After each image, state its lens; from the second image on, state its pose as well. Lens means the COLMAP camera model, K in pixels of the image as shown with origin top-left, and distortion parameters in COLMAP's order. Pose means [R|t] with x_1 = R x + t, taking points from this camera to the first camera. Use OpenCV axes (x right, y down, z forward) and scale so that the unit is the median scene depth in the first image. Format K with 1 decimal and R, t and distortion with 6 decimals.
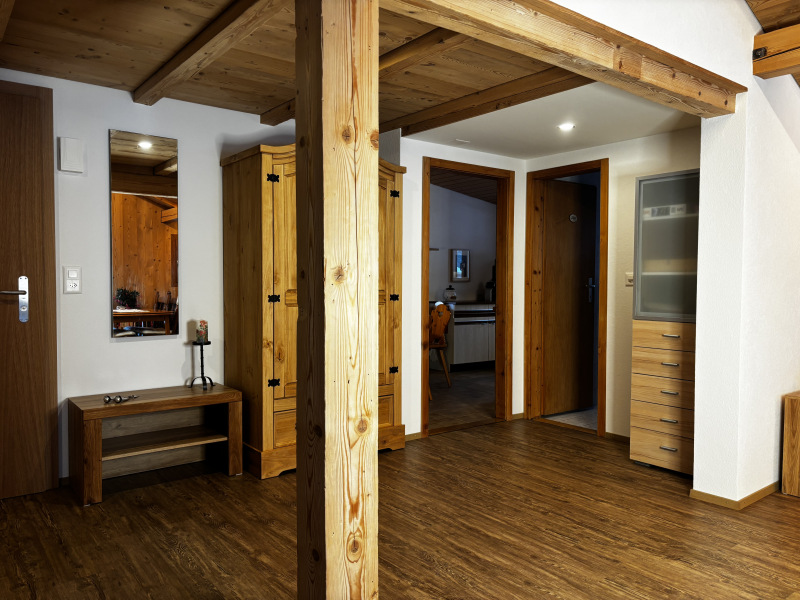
lens RADIAL K [[604.1, 0, 401.4], [0, 604.1, 300.4], [0, 0, 1]] dist [0.006416, -0.007936]
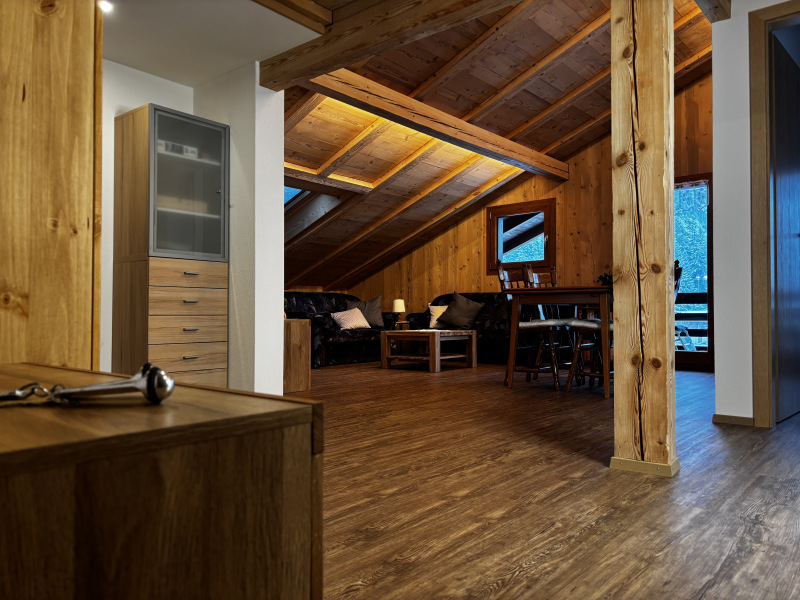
lens RADIAL K [[604.1, 0, 402.3], [0, 604.1, 300.6], [0, 0, 1]] dist [0.006416, -0.007936]
pose [[-0.198813, 0.013580, 0.979943, -0.830571], [0.030988, 0.999491, -0.007564, 0.164440], [-0.979548, 0.028862, -0.199132, 1.140727]]
